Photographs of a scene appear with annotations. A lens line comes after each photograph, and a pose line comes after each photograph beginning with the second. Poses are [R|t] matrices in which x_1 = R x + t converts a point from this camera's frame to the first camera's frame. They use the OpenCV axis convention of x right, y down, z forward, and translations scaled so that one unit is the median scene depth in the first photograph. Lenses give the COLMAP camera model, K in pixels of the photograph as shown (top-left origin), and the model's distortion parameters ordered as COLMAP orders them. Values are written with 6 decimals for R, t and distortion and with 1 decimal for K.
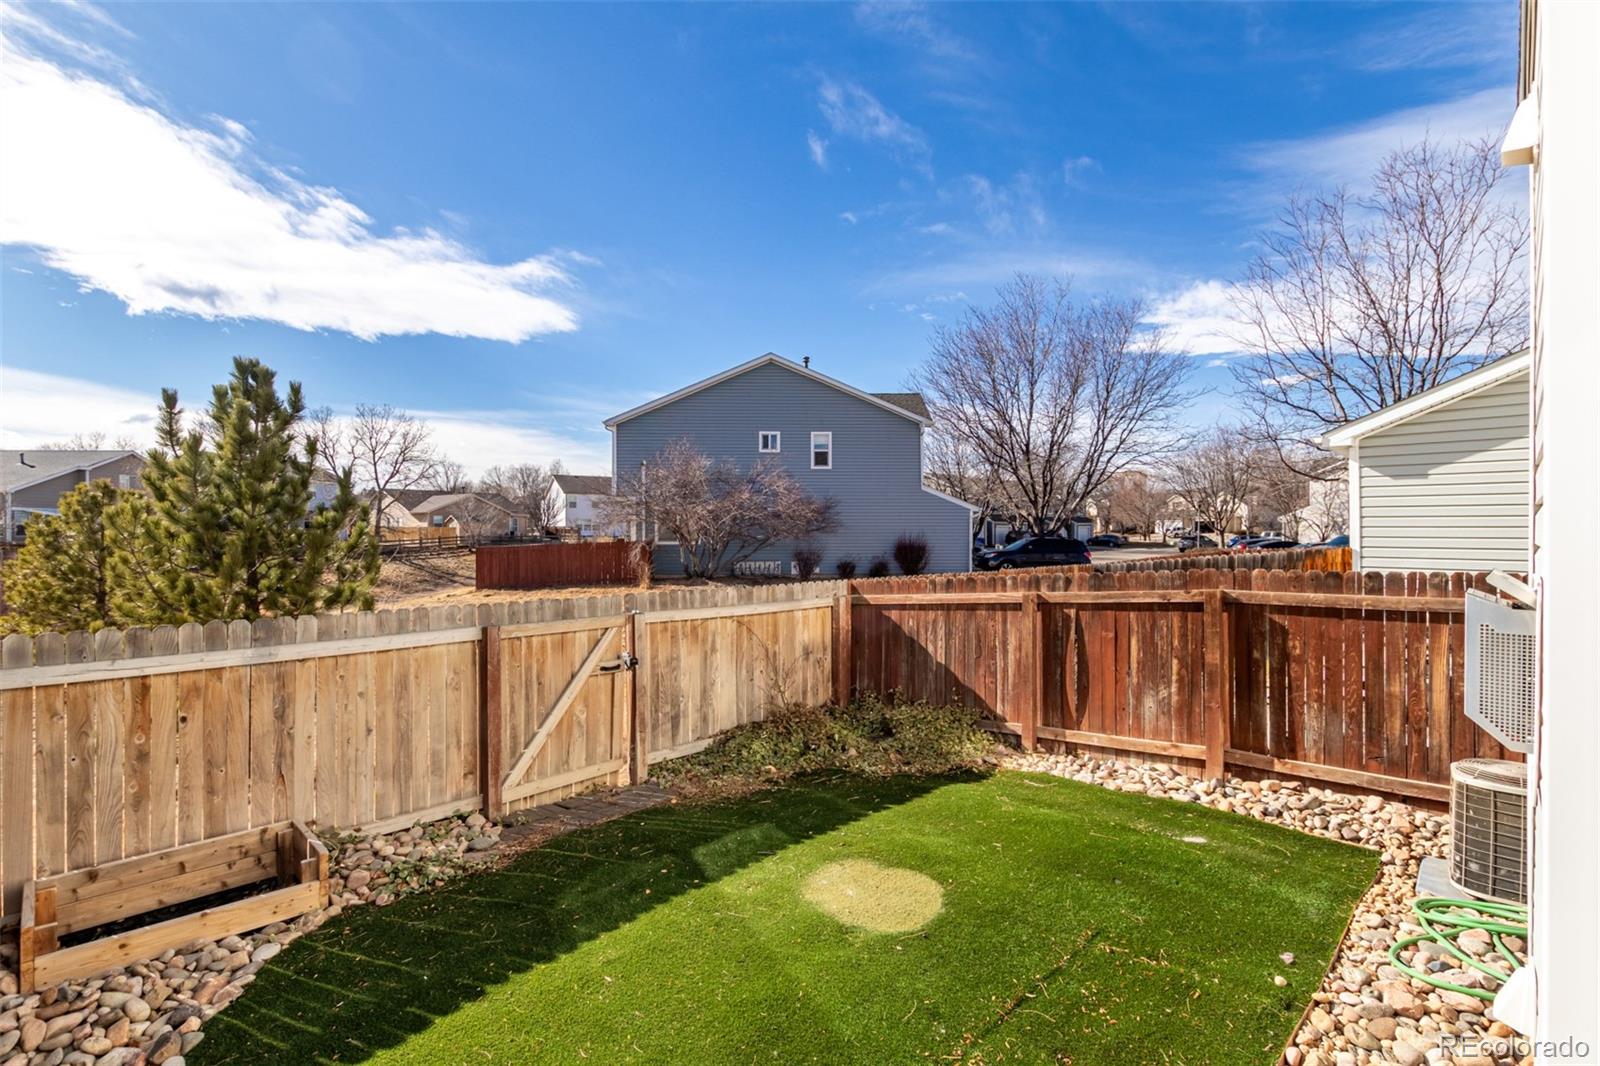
lens RADIAL K [[740.3, 0, 808.8], [0, 740.3, 537.6], [0, 0, 1]] dist [0.012088, -0.002479]
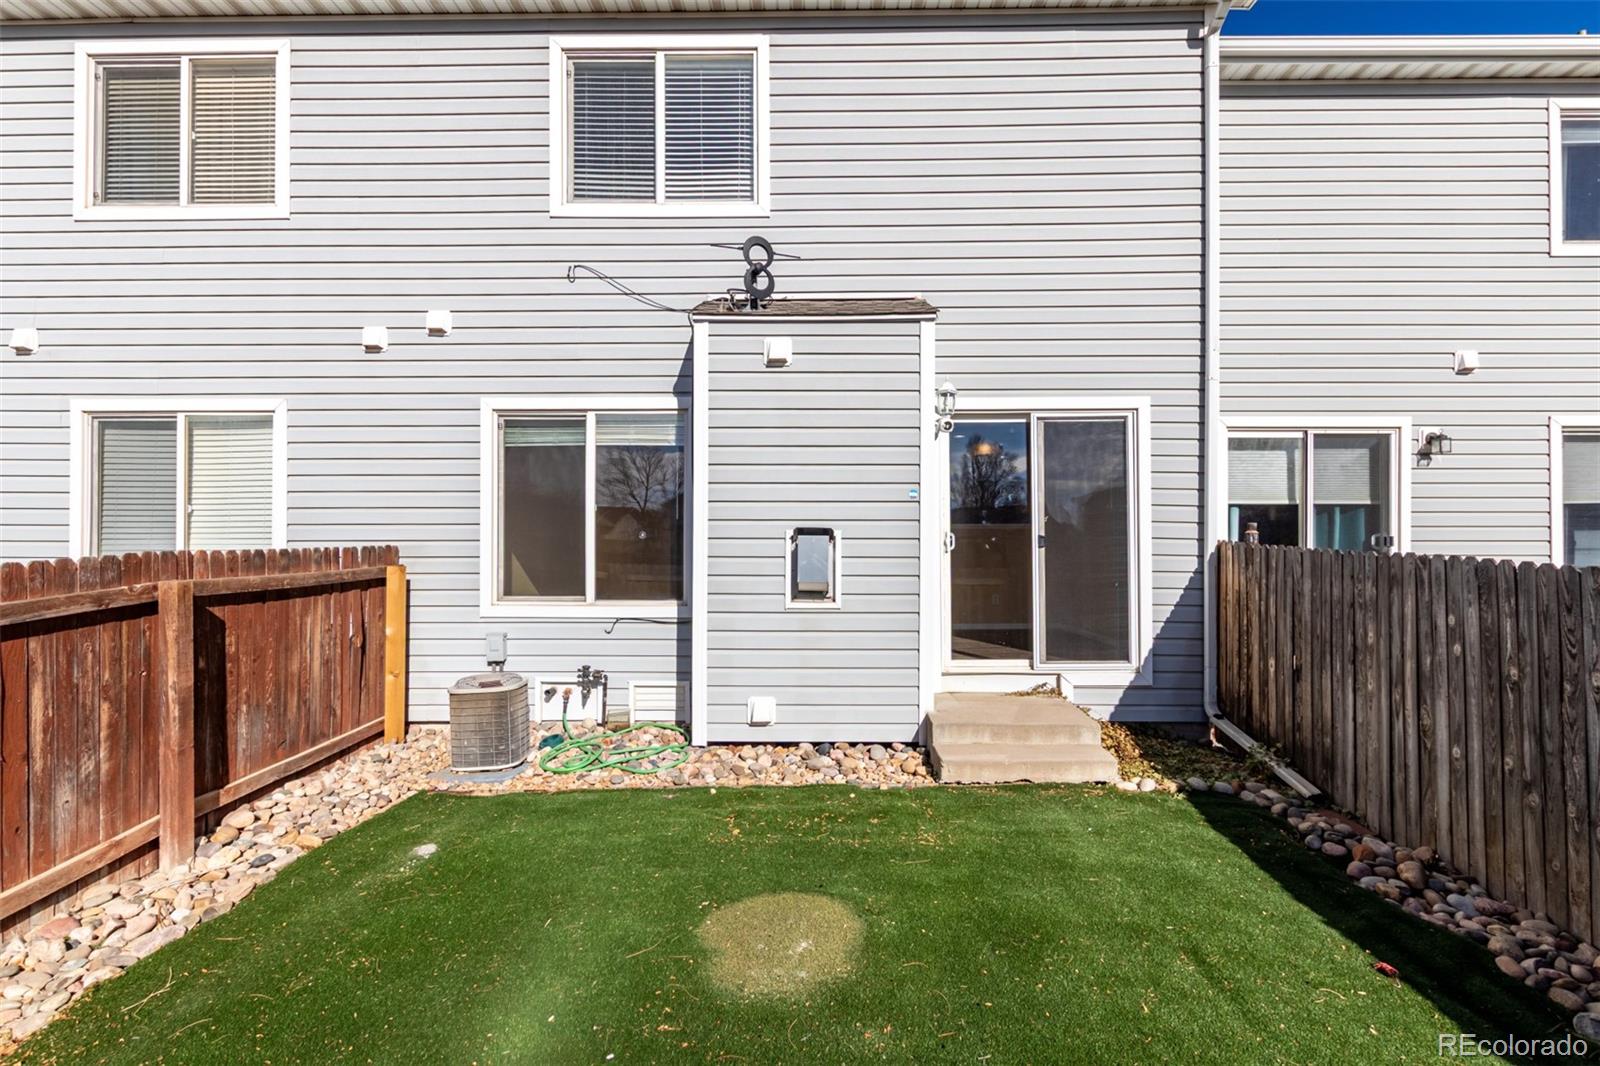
lens RADIAL K [[740.3, 0, 810.4], [0, 740.3, 532.7], [0, 0, 1]] dist [0.012088, -0.002479]
pose [[-0.682886, 0.008148, 0.730480, -0.346746], [0.001137, 0.999948, -0.010091, 0.032181], [-0.730524, -0.006060, -0.682860, 1.001199]]
